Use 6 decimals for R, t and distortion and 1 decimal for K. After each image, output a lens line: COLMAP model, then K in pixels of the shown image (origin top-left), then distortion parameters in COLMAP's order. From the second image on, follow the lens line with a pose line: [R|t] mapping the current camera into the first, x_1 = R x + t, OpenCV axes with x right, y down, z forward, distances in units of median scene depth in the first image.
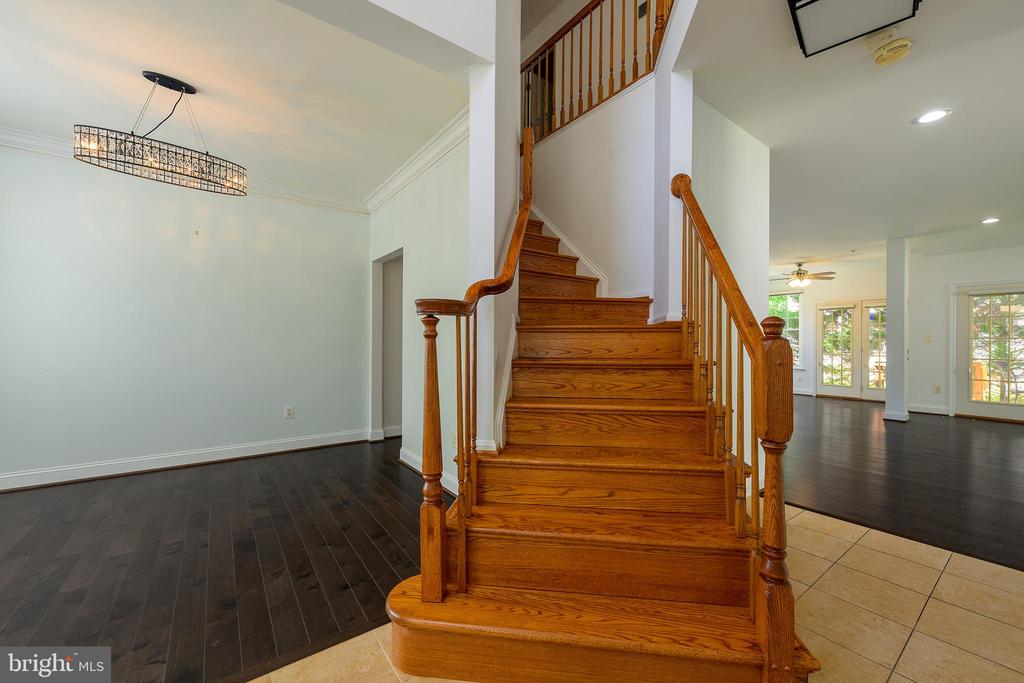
lens RADIAL K [[403.1, 0, 514.8], [0, 403.1, 342.7], [0, 0, 1]] dist [0.004087, -0.000325]
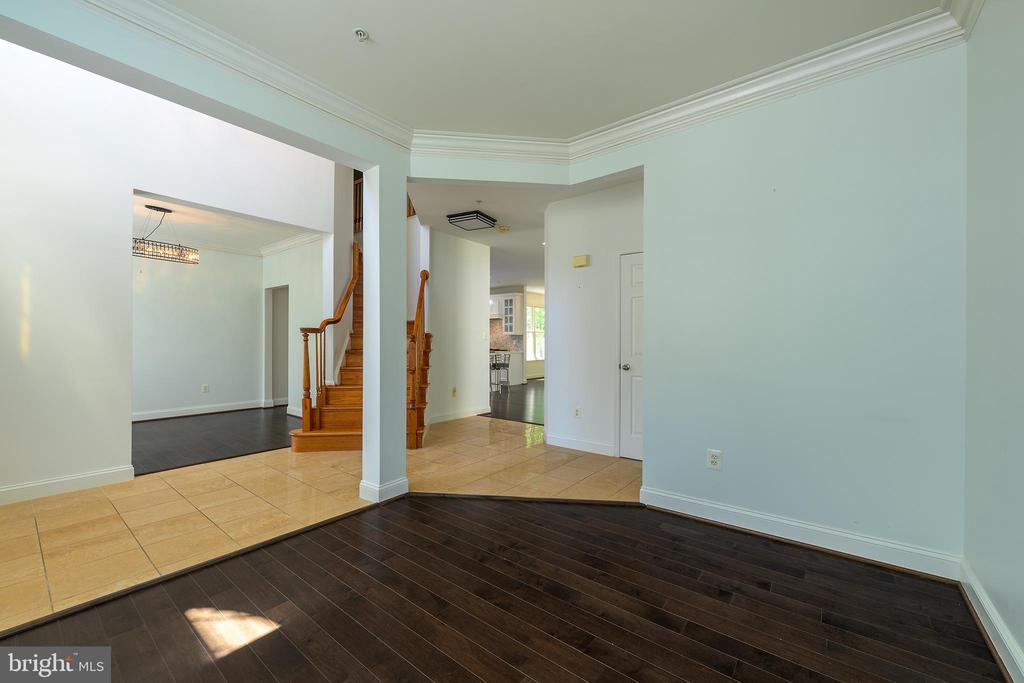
lens RADIAL K [[403.1, 0, 511.0], [0, 403.1, 343.1], [0, 0, 1]] dist [0.004087, -0.000325]
pose [[0.967311, -0.001772, 0.253588, 0.380533], [0.000670, 0.999990, 0.004430, -0.008452], [-0.253593, -0.004115, 0.967302, -1.718026]]
